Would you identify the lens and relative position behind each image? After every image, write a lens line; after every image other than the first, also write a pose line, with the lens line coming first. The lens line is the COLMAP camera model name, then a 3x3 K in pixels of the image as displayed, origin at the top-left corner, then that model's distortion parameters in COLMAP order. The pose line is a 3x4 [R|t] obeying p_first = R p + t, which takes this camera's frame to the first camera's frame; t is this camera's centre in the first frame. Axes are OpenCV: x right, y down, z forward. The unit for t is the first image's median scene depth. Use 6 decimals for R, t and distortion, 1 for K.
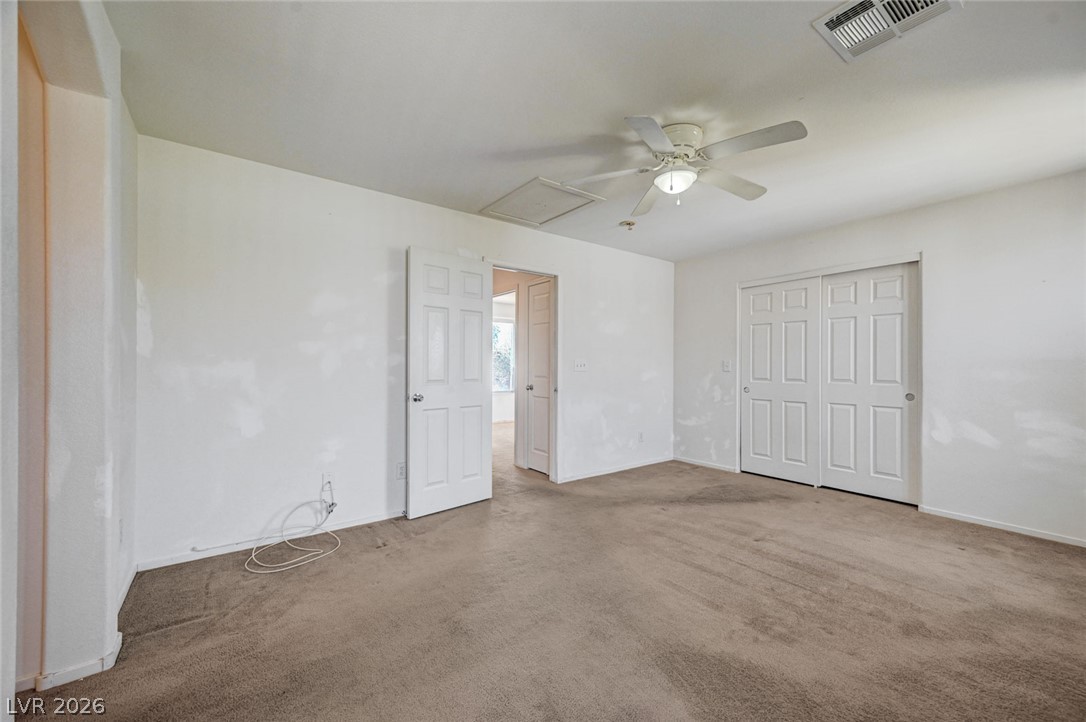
lens RADIAL K [[433.9, 0, 539.1], [0, 433.9, 366.4], [0, 0, 1]] dist [-0.000706, -0.000155]
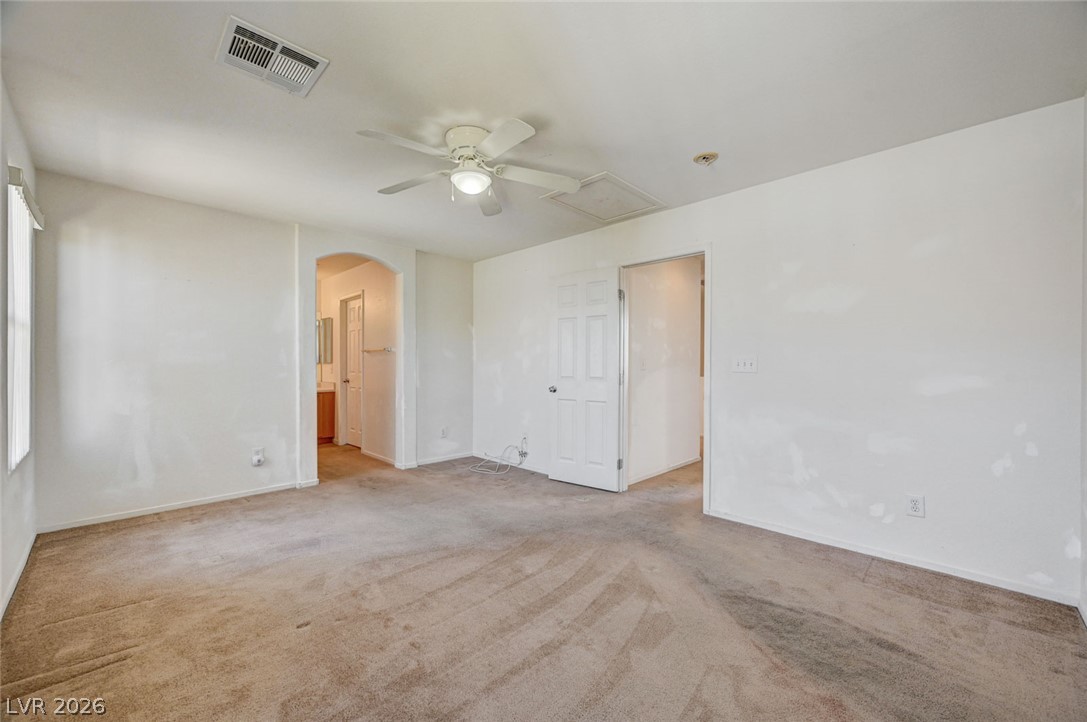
lens RADIAL K [[424.6, 0, 542.5], [0, 424.6, 365.7], [0, 0, 1]] dist [-0.000133, 0.000324]
pose [[0.156794, -0.001613, -0.987630, 0.898000], [-0.002239, 0.999996, -0.001988, 0.002203], [0.987629, 0.002523, 0.156789, 0.686743]]
